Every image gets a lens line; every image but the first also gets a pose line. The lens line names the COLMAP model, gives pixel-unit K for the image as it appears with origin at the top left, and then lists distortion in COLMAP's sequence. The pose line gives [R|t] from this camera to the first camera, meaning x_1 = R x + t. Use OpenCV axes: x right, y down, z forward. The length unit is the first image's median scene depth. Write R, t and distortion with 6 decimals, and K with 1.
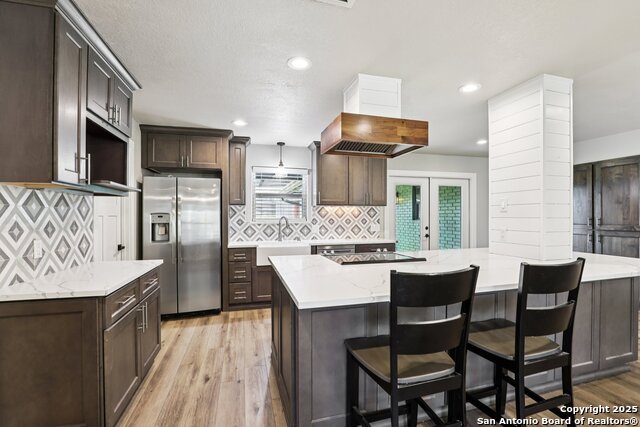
lens RADIAL K [[292.1, 0, 323.7], [0, 292.1, 214.7], [0, 0, 1]] dist [-0.032284, 0.005333]
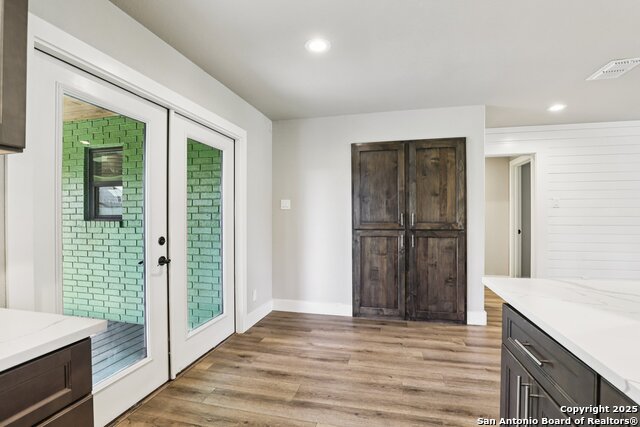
lens RADIAL K [[292.1, 0, 320.5], [0, 292.1, 217.1], [0, 0, 1]] dist [-0.032284, 0.005333]
pose [[0.482791, -0.002716, 0.875732, 0.171824], [-0.004100, 0.999977, 0.005362, 0.016926], [-0.875726, -0.006179, 0.482768, 0.872637]]
